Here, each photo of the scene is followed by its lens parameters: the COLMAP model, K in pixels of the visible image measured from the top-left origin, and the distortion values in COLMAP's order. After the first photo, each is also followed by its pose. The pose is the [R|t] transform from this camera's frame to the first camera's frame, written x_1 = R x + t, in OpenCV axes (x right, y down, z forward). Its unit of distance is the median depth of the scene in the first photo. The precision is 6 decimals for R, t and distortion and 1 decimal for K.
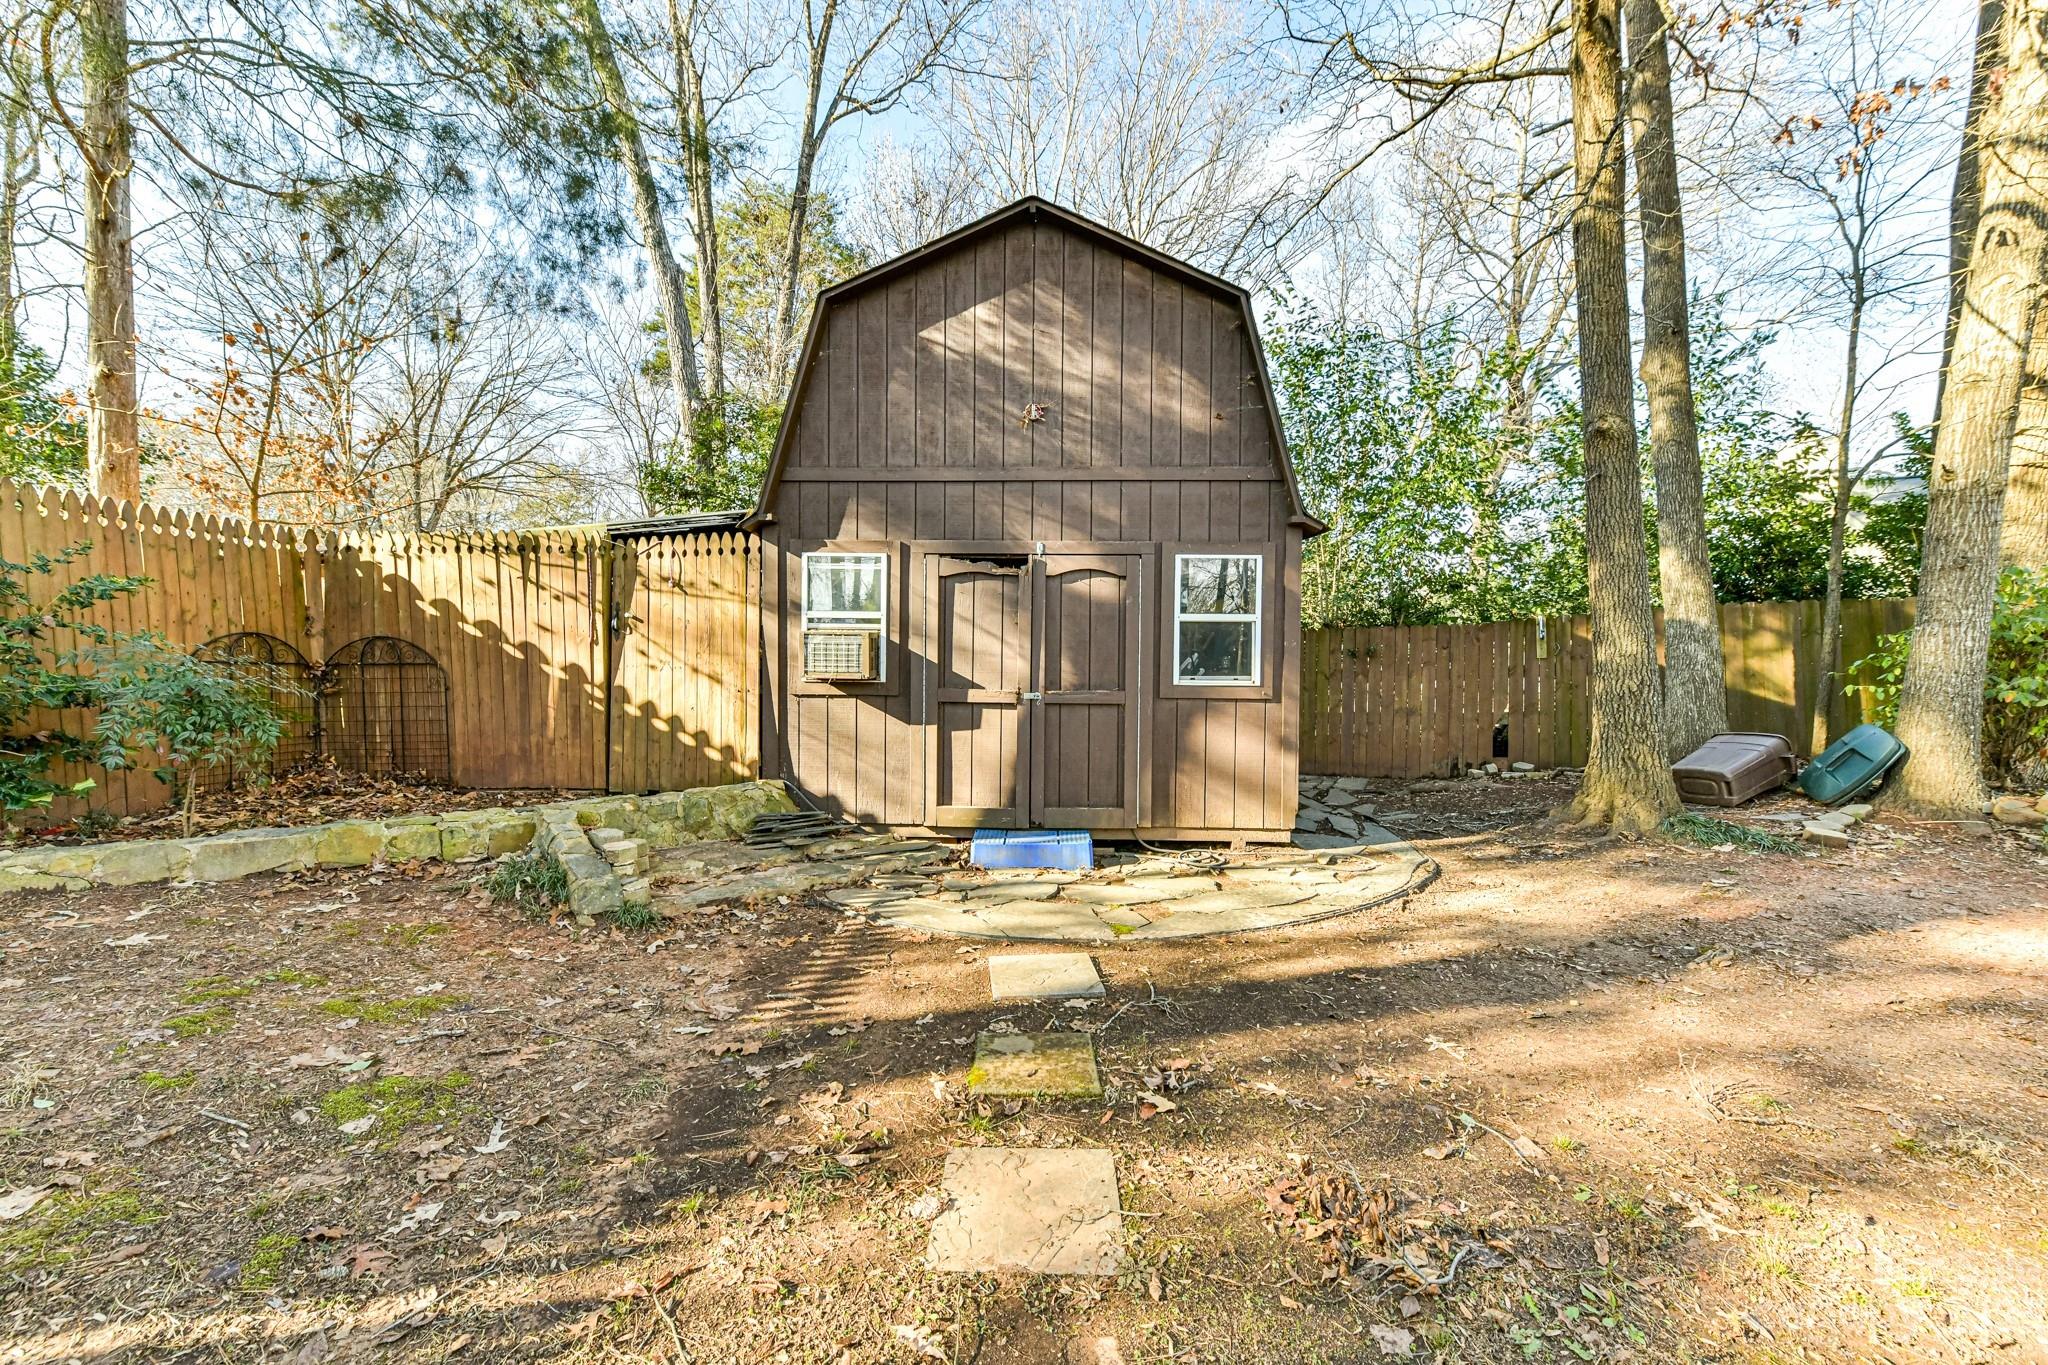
lens RADIAL K [[805.5, 0, 1030.2], [0, 805.5, 687.4], [0, 0, 1]] dist [0.004423, 0.000137]
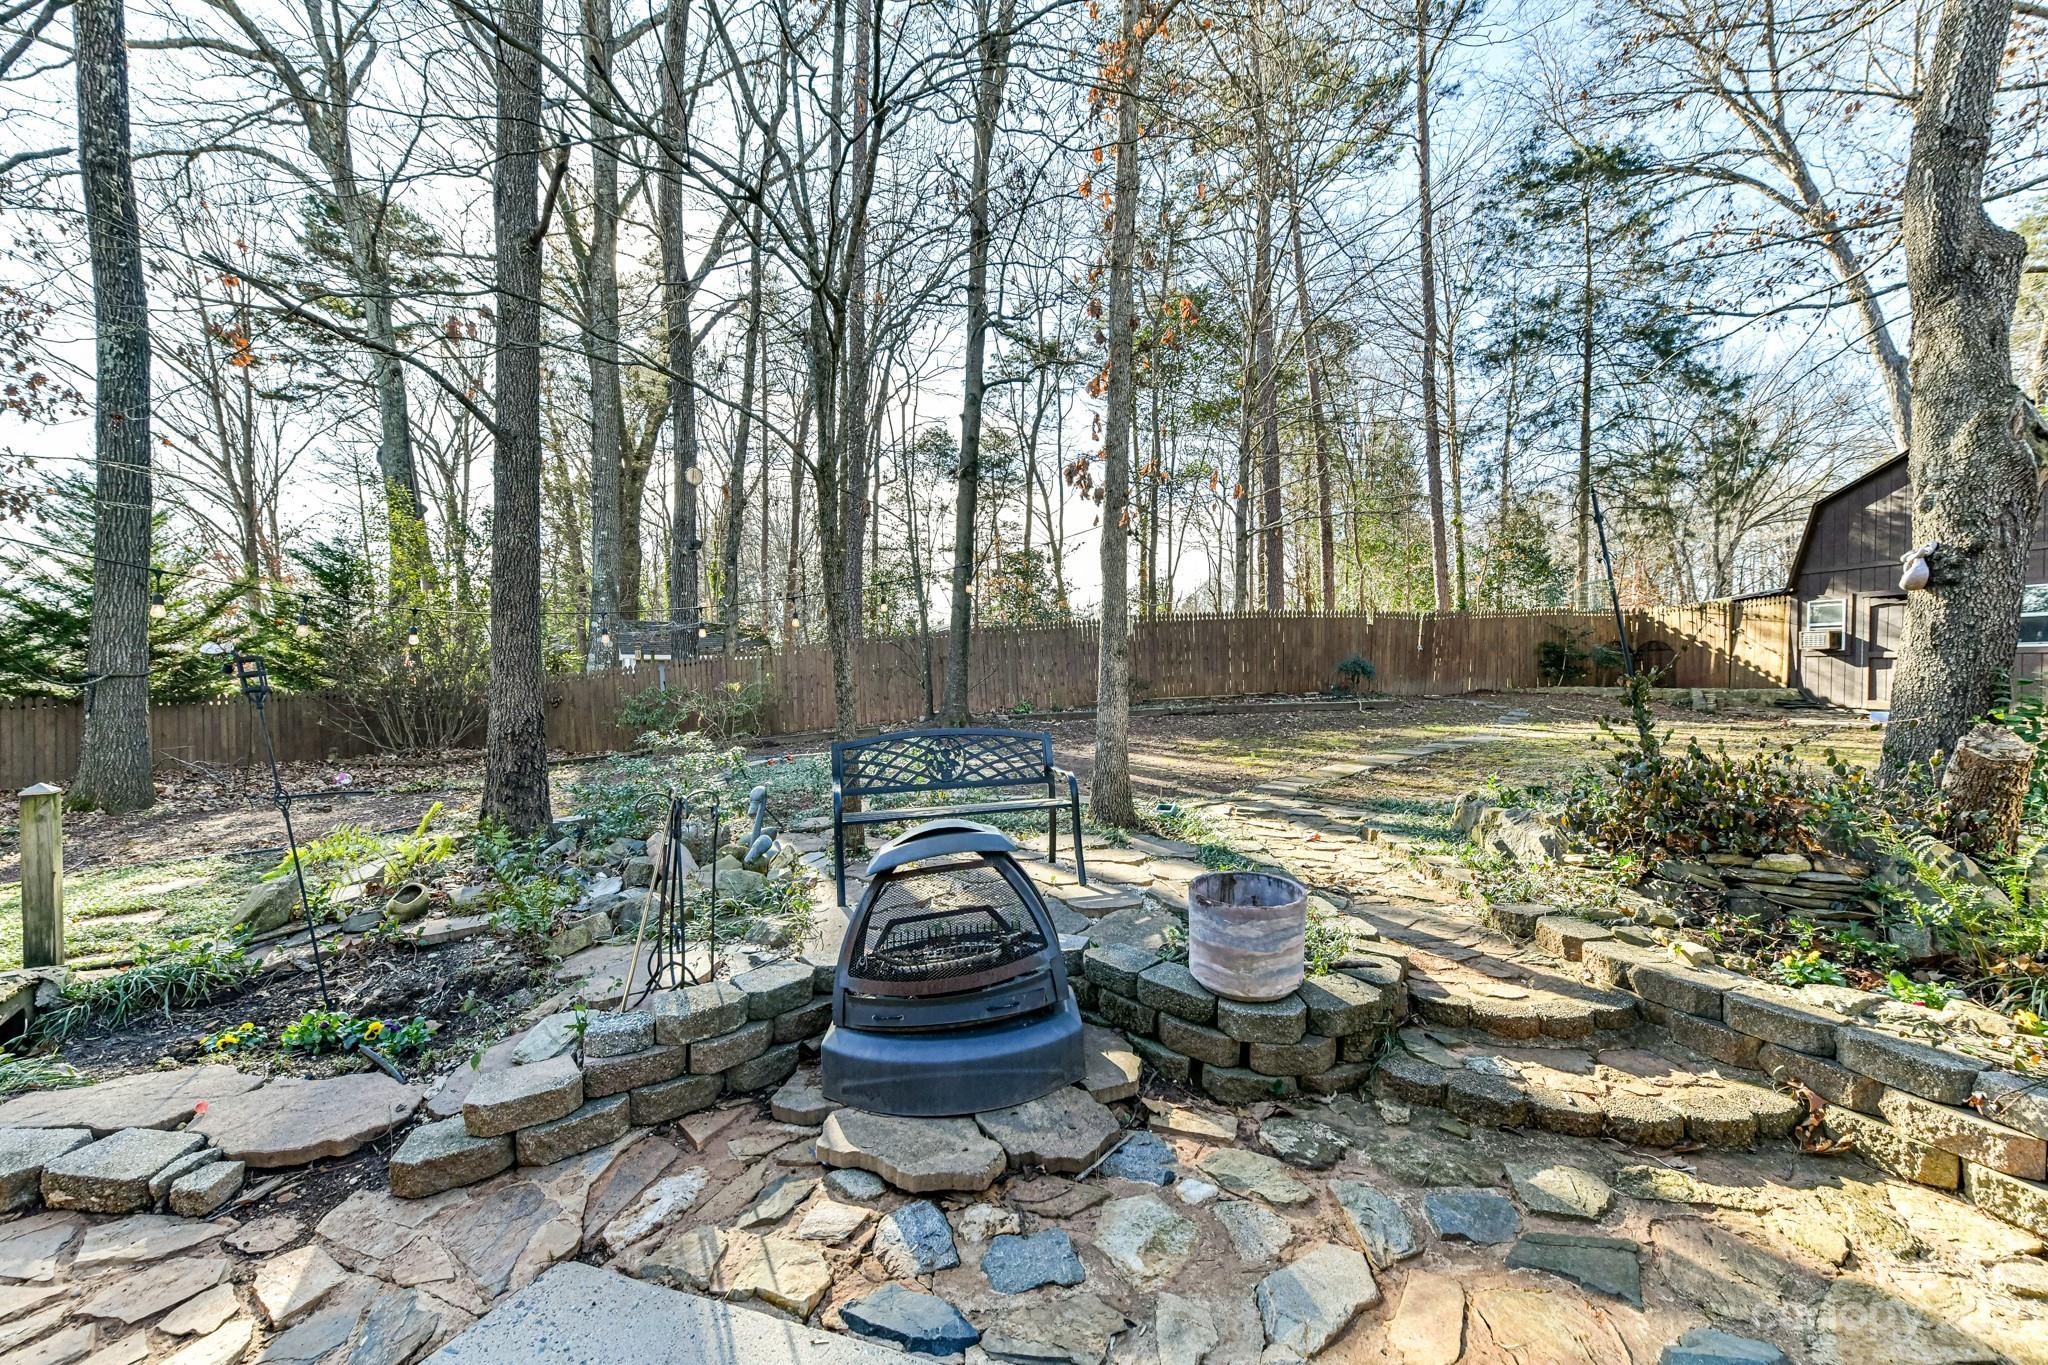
lens RADIAL K [[805.5, 0, 1034.2], [0, 805.5, 687.9], [0, 0, 1]] dist [0.004423, 0.000137]
pose [[0.200242, 0.010965, -0.979685, 1.769126], [0.001576, 0.999932, 0.011514, 0.077462], [0.979745, -0.003850, 0.200212, -1.966044]]
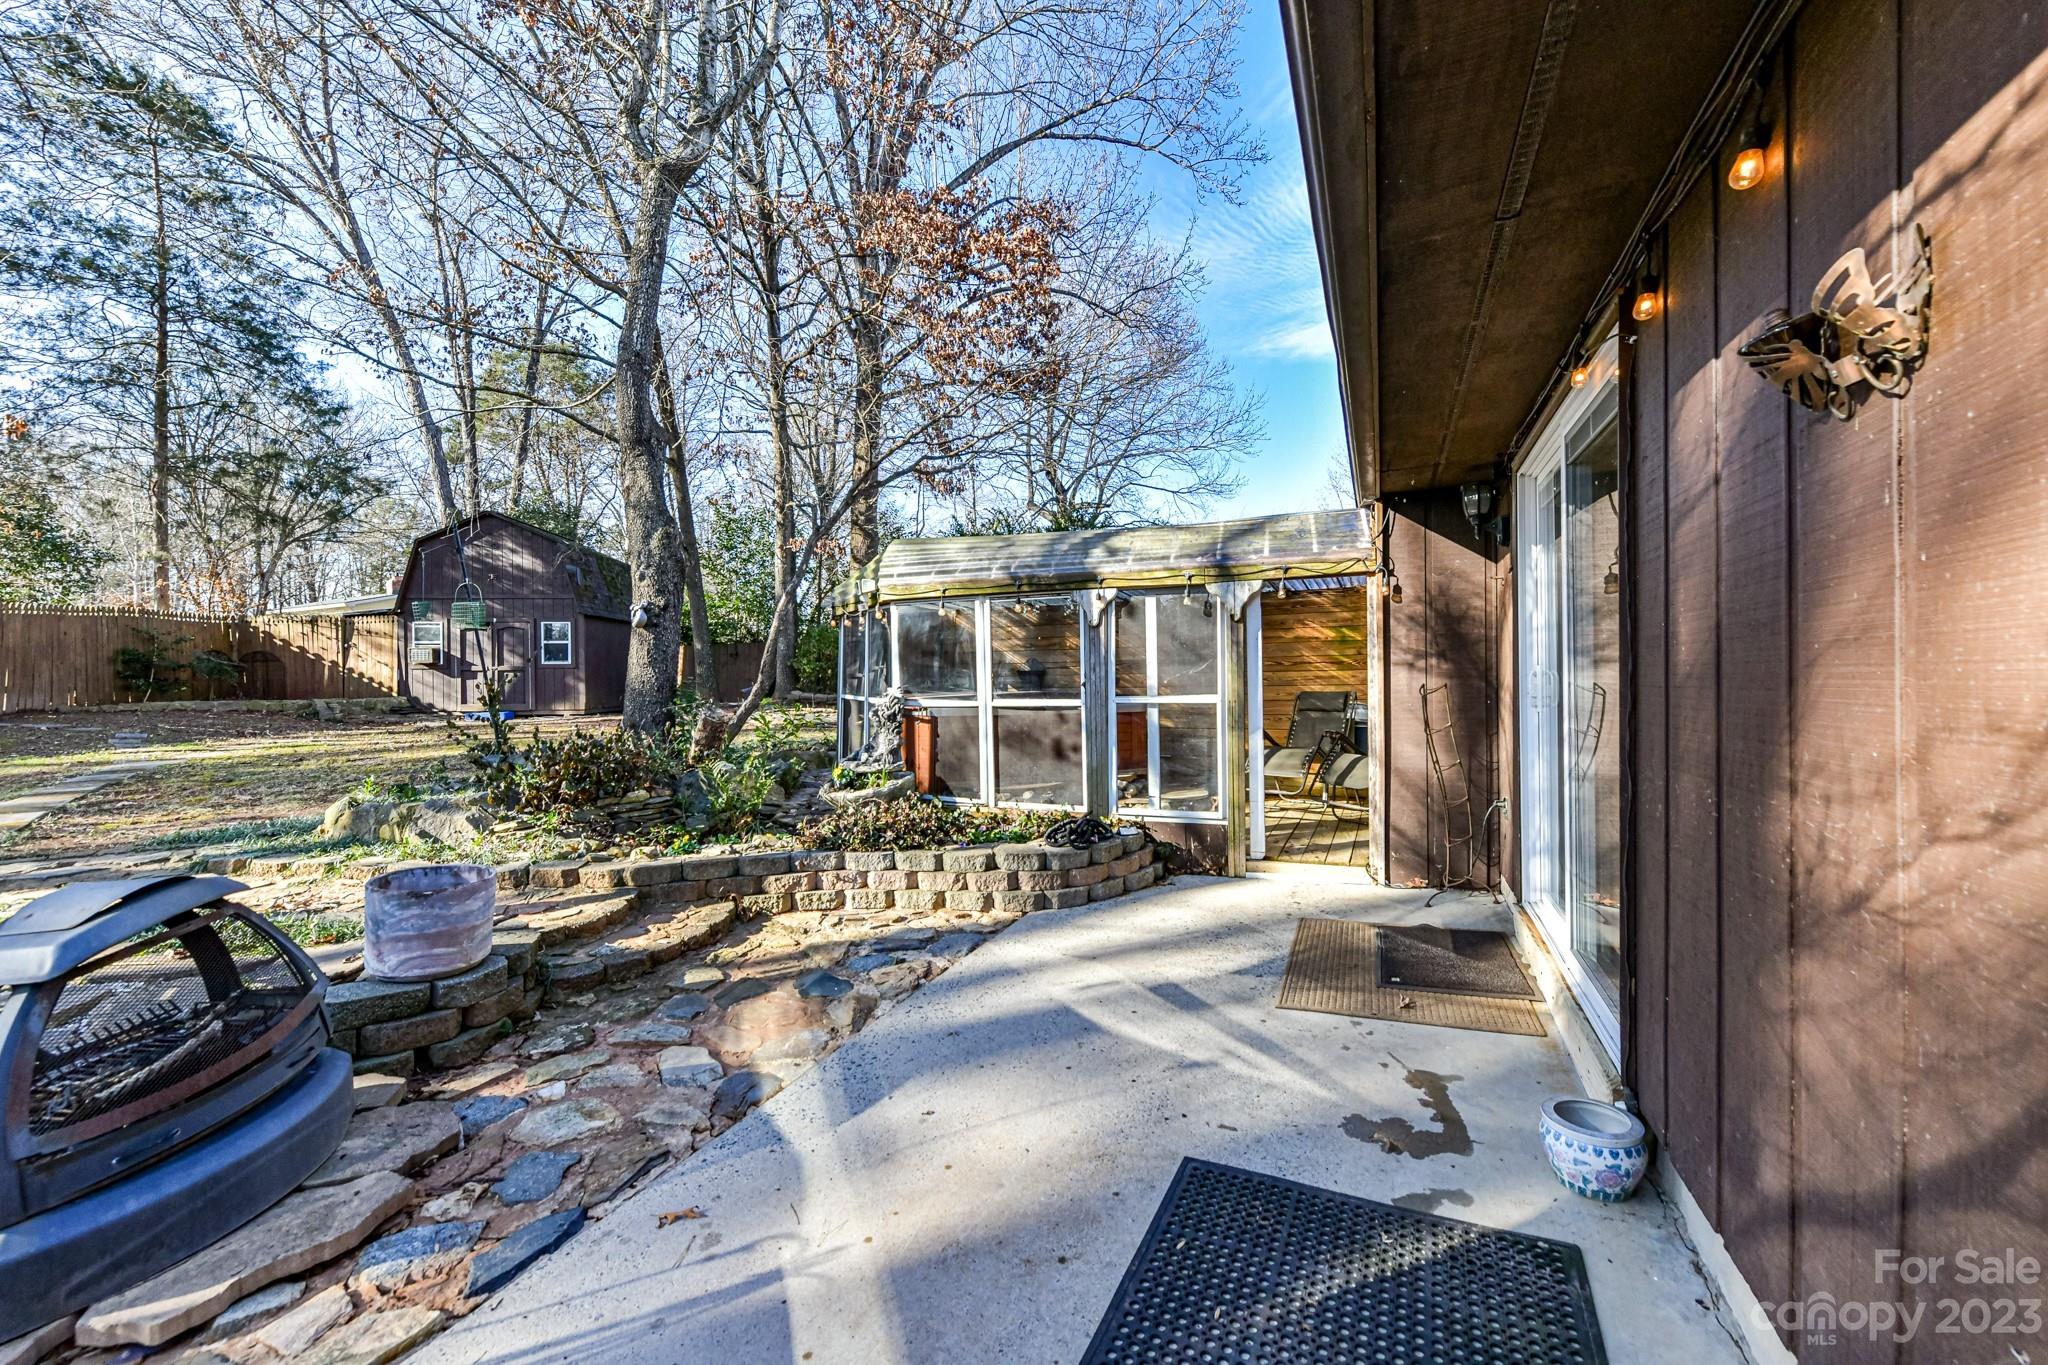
lens RADIAL K [[805.5, 0, 1025.0], [0, 805.5, 686.0], [0, 0, 1]] dist [0.004423, 0.000137]
pose [[0.993620, -0.018601, 0.111238, 1.654906], [0.017569, 0.999793, 0.010245, 0.082510], [-0.111405, -0.008226, 0.993741, -2.269439]]
